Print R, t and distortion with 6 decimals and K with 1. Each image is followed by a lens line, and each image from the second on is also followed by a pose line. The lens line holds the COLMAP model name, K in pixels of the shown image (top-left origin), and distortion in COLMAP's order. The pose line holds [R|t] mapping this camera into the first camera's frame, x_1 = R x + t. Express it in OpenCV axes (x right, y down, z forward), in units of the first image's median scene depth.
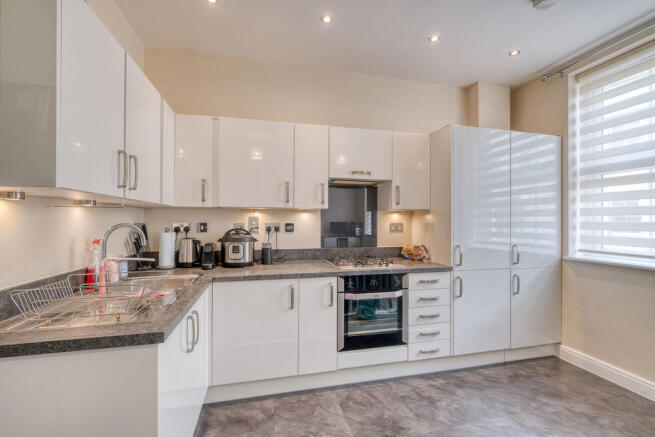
lens RADIAL K [[281.5, 0, 328.4], [0, 281.5, 219.6], [0, 0, 1]] dist [-0.000154, -0.000158]
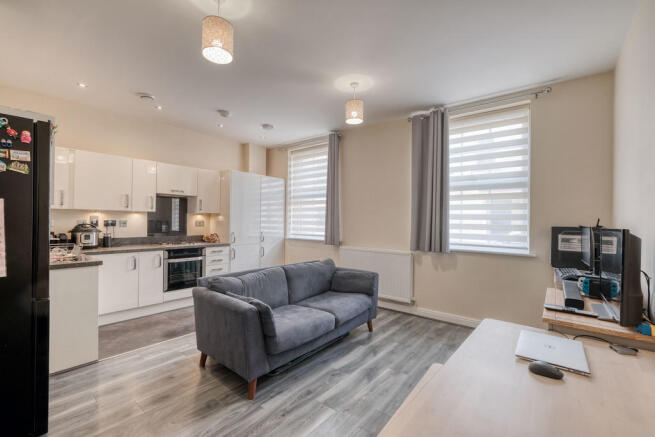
lens RADIAL K [[281.5, 0, 328.5], [0, 281.5, 220.3], [0, 0, 1]] dist [-0.000154, -0.000158]
pose [[0.790216, 0.007704, 0.612780, -0.197121], [-0.011705, 0.999928, 0.002523, -0.004240], [-0.612716, -0.009166, 0.790250, -0.874185]]
